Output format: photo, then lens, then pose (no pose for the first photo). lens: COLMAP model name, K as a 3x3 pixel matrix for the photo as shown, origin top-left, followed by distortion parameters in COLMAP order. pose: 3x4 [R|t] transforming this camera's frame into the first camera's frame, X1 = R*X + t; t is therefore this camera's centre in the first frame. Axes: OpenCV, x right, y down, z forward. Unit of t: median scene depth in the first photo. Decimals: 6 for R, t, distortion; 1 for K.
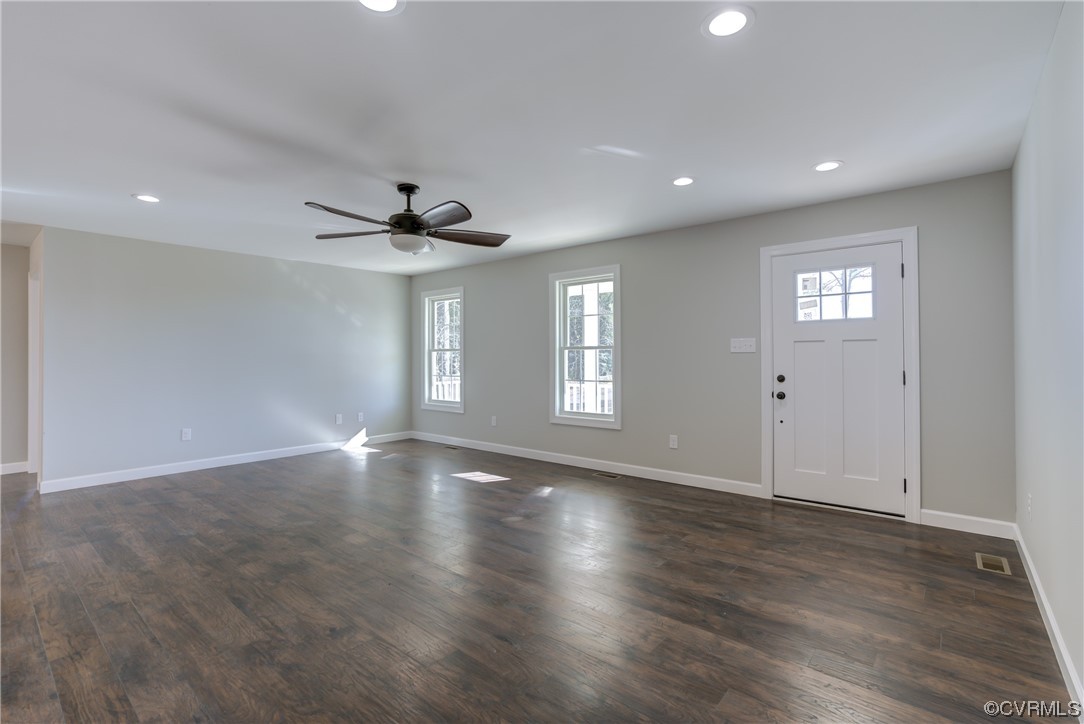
lens RADIAL K [[488.5, 0, 542.0], [0, 488.5, 362.0], [0, 0, 1]] dist [-0.037588, 0.012915]
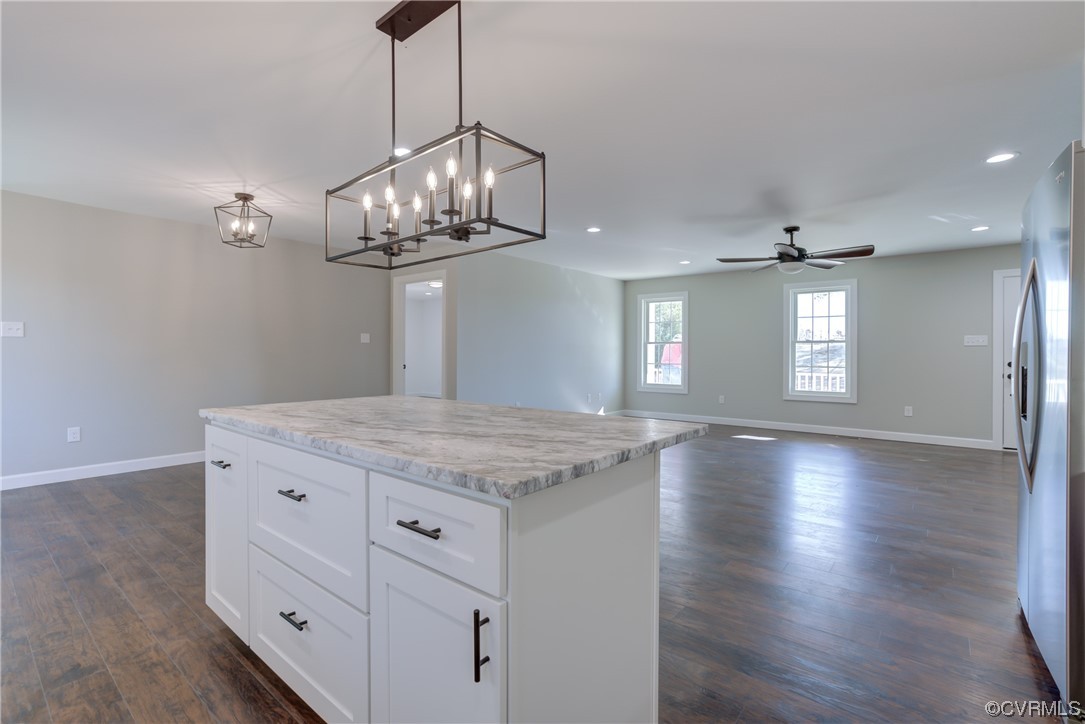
lens RADIAL K [[488.9, 0, 542.5], [0, 488.9, 362.0], [0, 0, 1]] dist [-0.037588, 0.012915]
pose [[0.999964, 0.008495, 0.000893, -0.869048], [-0.008502, 0.999931, 0.008057, 0.028329], [-0.000824, -0.008064, 0.999967, -0.383540]]
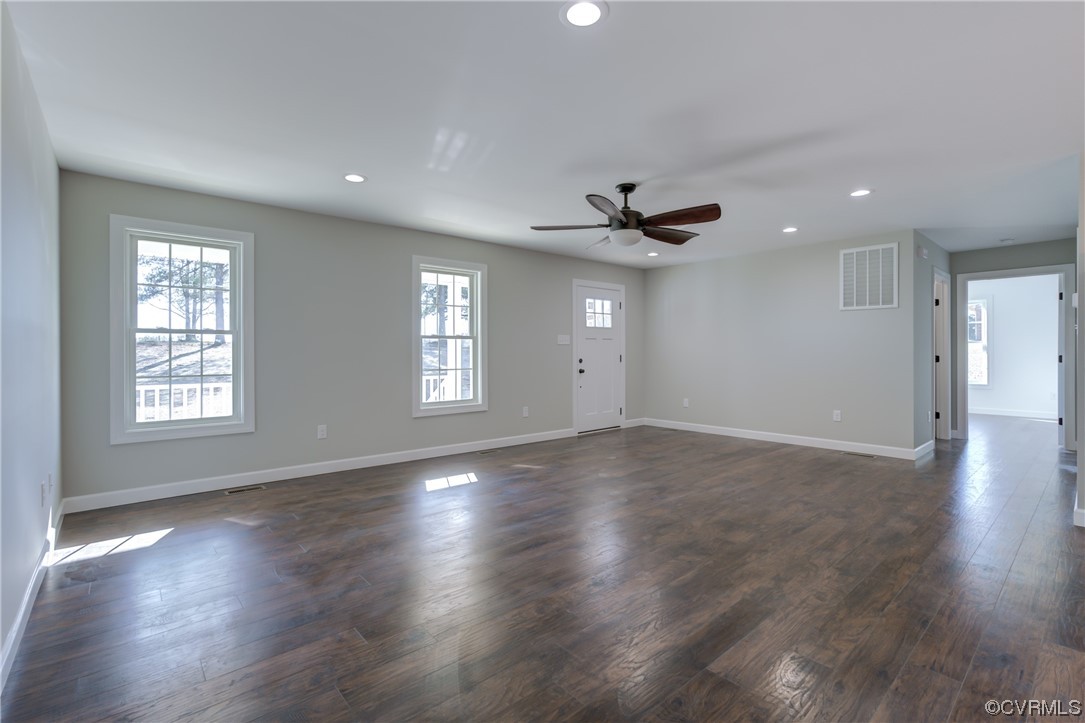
lens RADIAL K [[497.0, 0, 544.4], [0, 497.0, 352.7], [0, 0, 1]] dist [-0.043593, 0.023176]
pose [[0.163864, 0.000802, 0.986483, -1.201648], [0.008891, 0.999958, -0.002290, 0.010425], [-0.986443, 0.009146, 0.163850, 0.850480]]
